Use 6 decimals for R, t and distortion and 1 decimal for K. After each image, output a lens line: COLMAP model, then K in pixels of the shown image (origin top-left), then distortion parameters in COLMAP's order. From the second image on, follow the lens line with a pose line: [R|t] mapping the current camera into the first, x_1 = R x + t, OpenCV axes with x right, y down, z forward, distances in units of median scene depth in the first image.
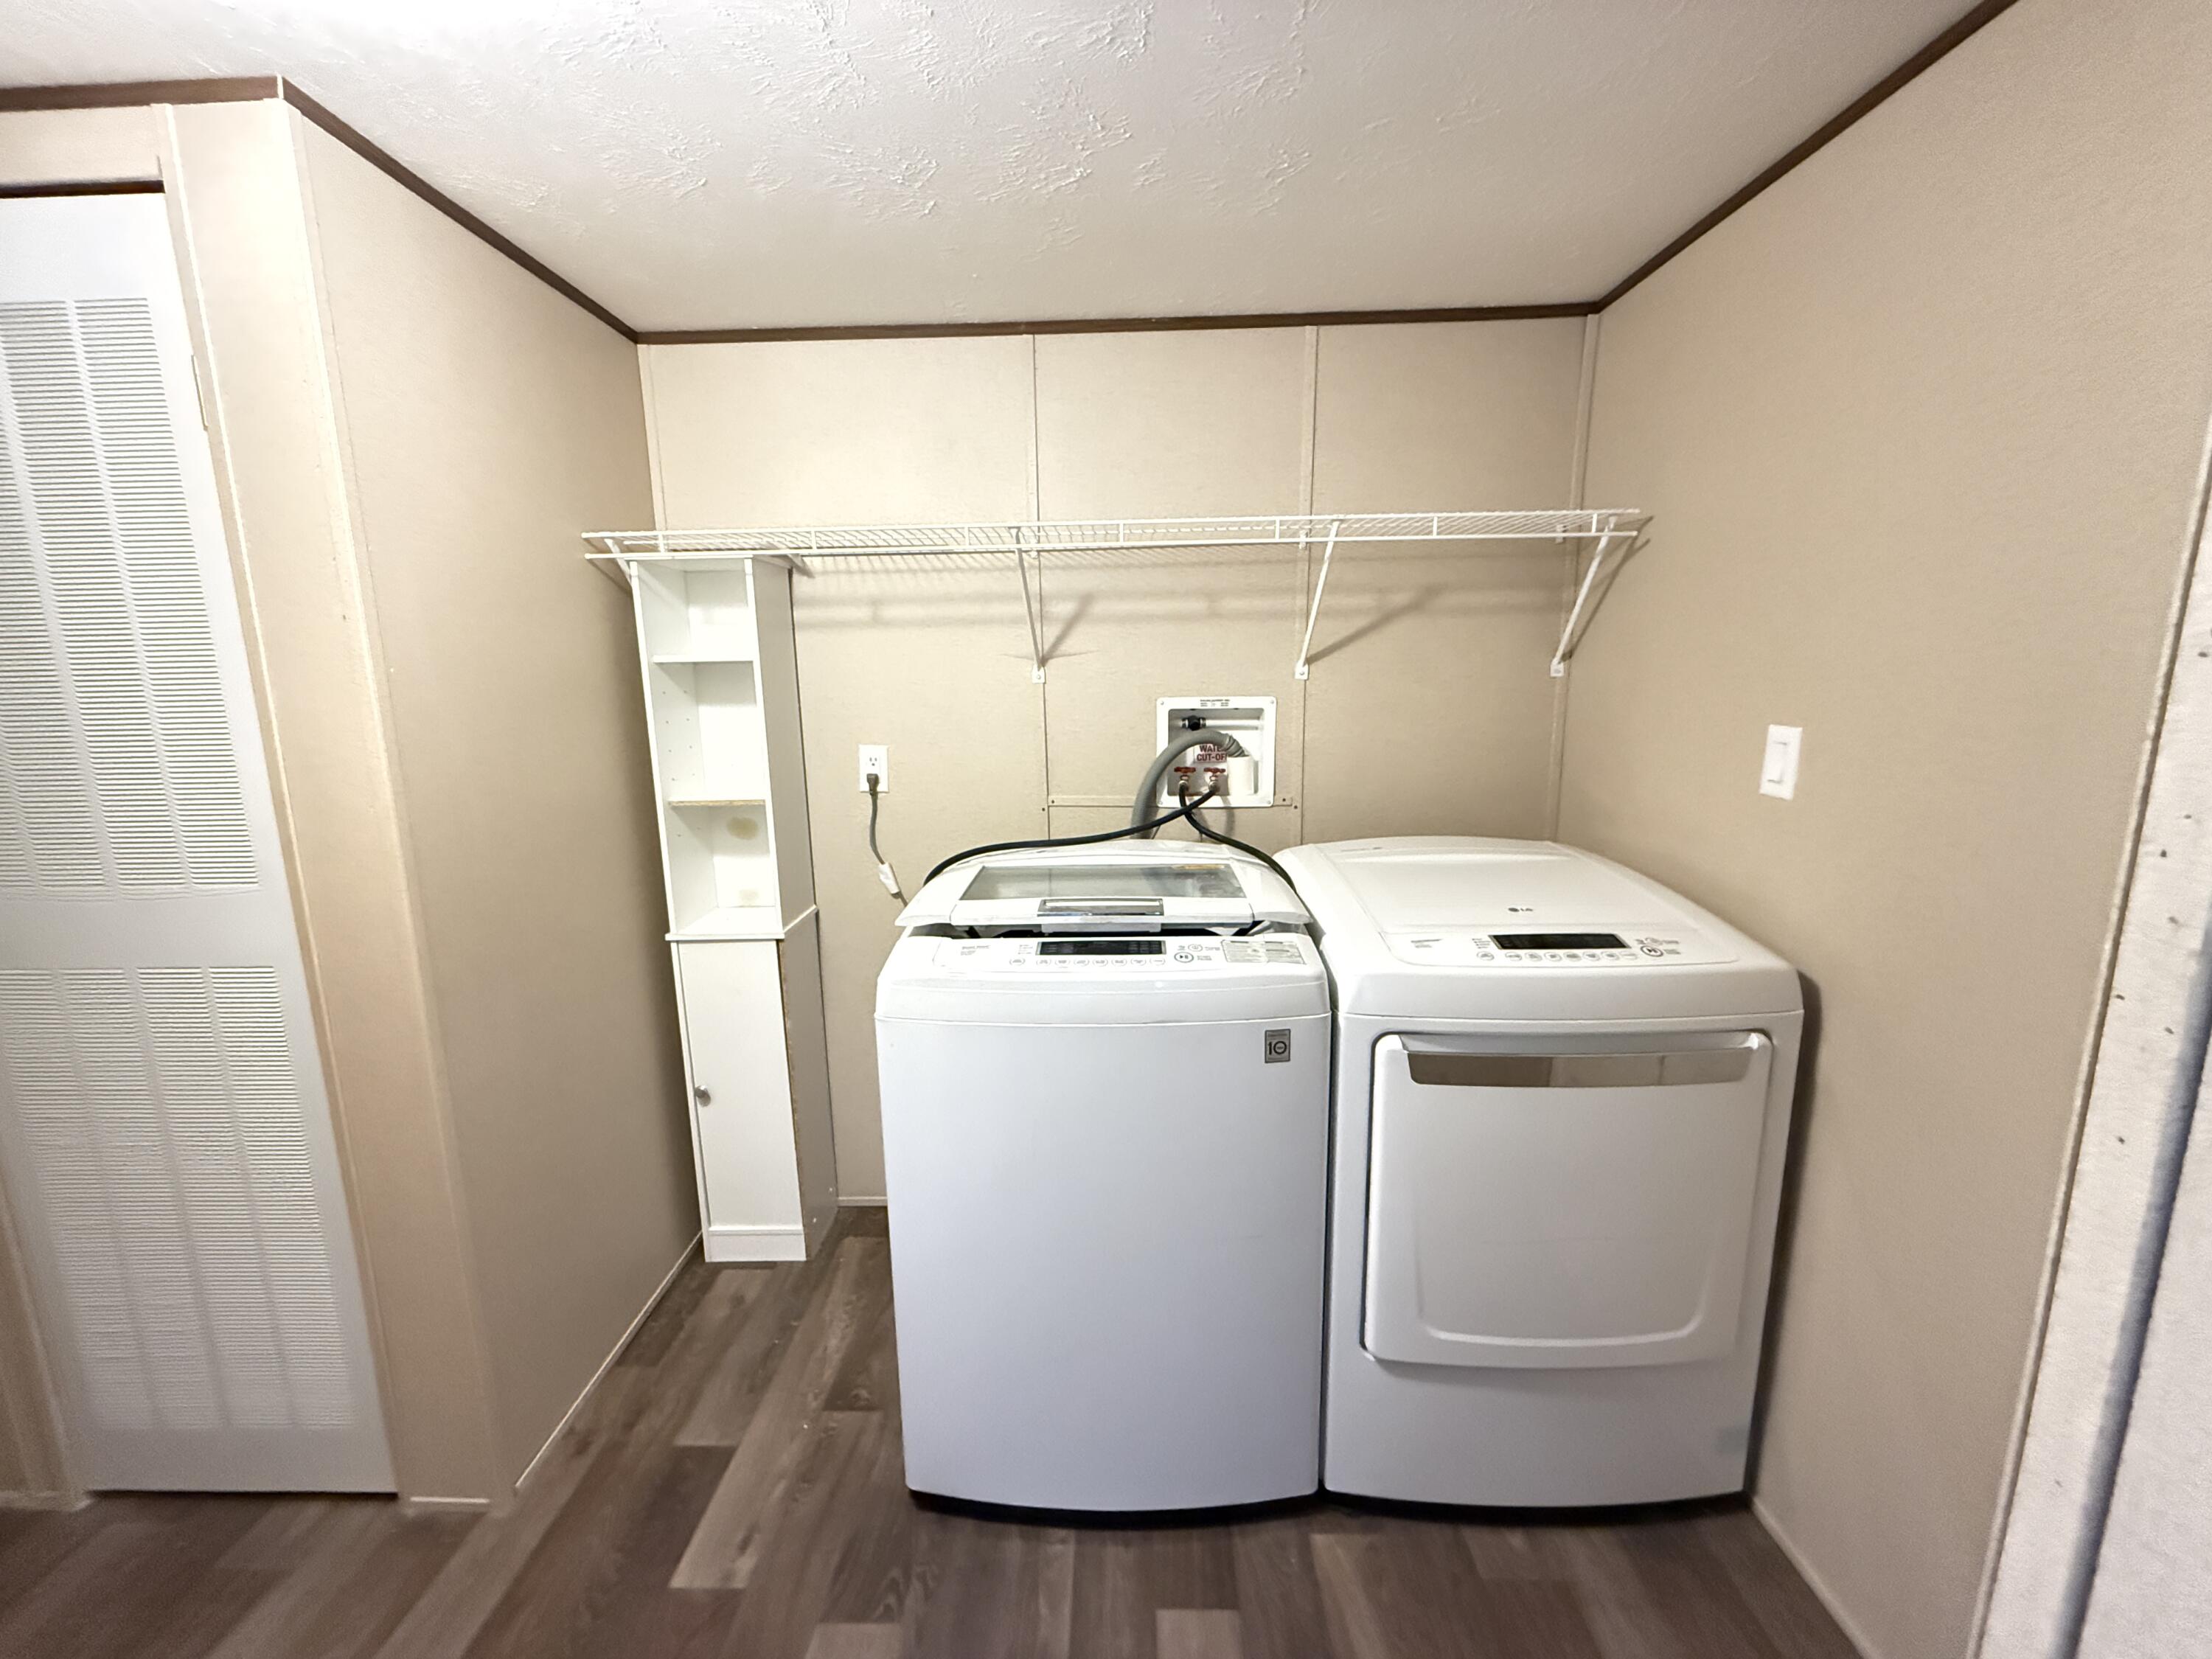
lens RADIAL K [[914.5, 0, 1114.3], [0, 914.5, 842.3], [0, 0, 1]] dist [-0.001493, -0.000031]
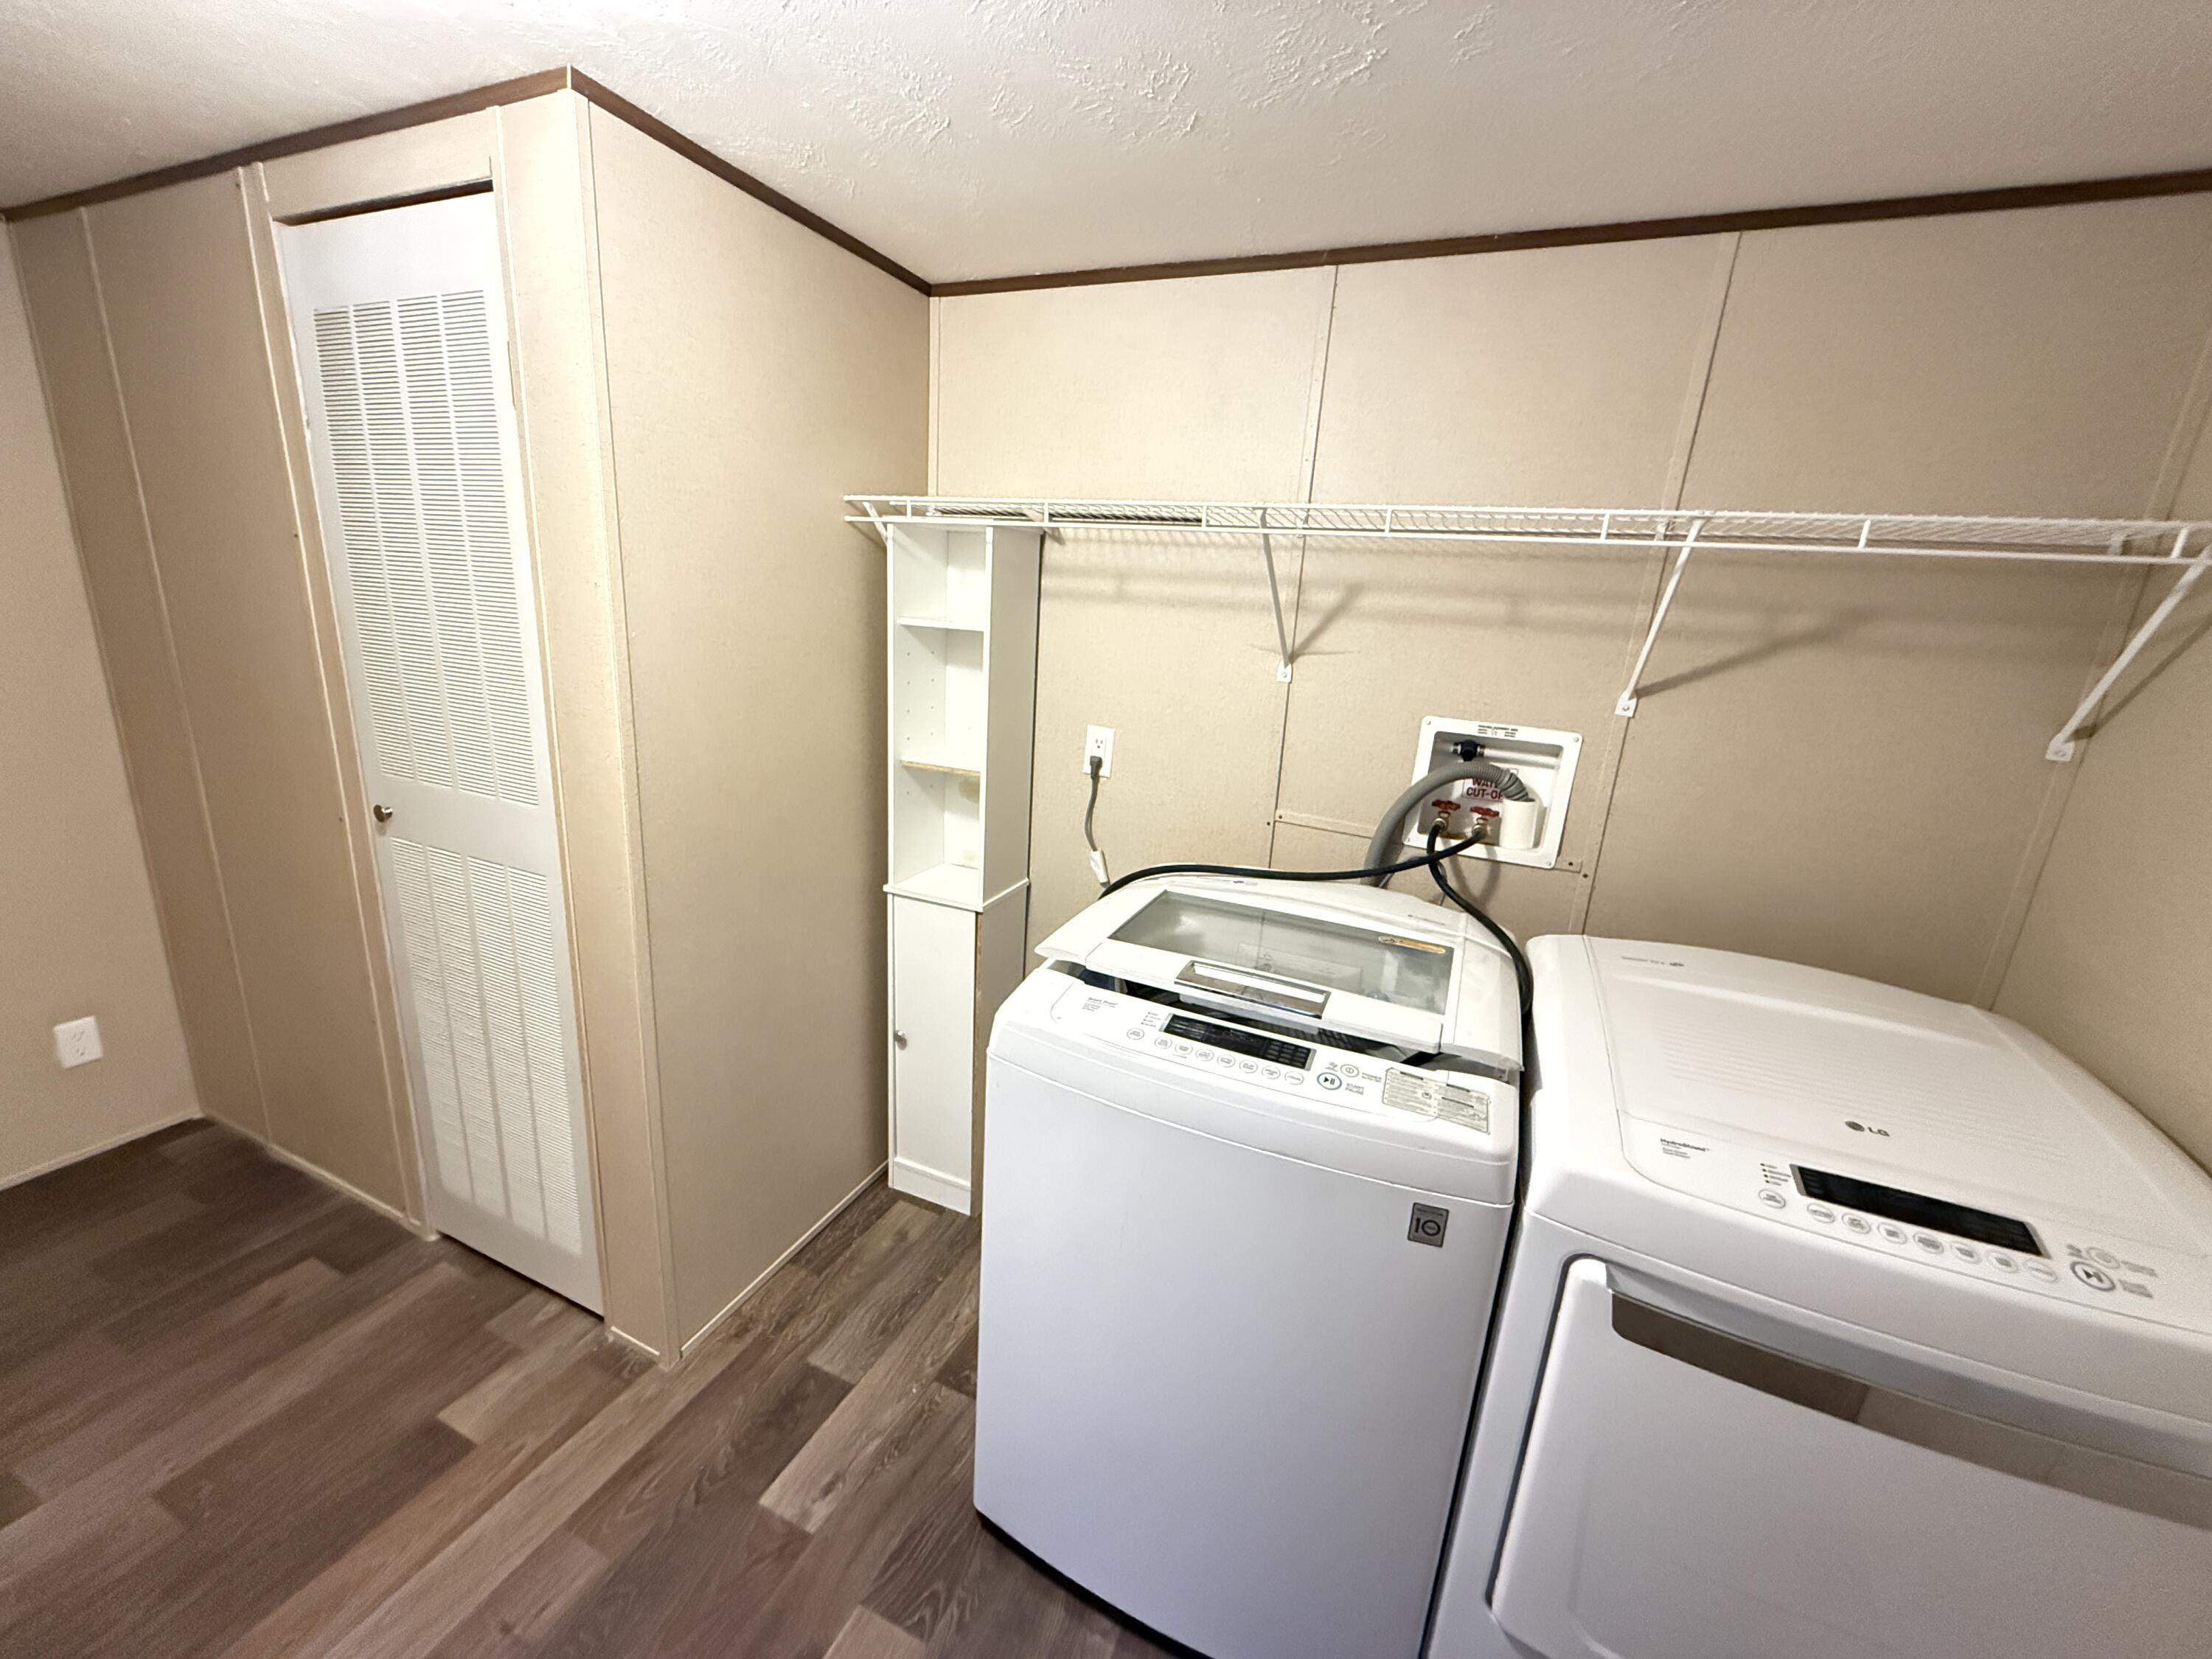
lens RADIAL K [[914.5, 0, 1085.9], [0, 914.5, 842.7], [0, 0, 1]] dist [-0.001493, -0.000031]
pose [[0.915608, 0.174115, -0.362417, 0.105843], [-0.146546, 0.983884, 0.102451, -0.103628], [0.374415, -0.040695, 0.926368, 0.142465]]
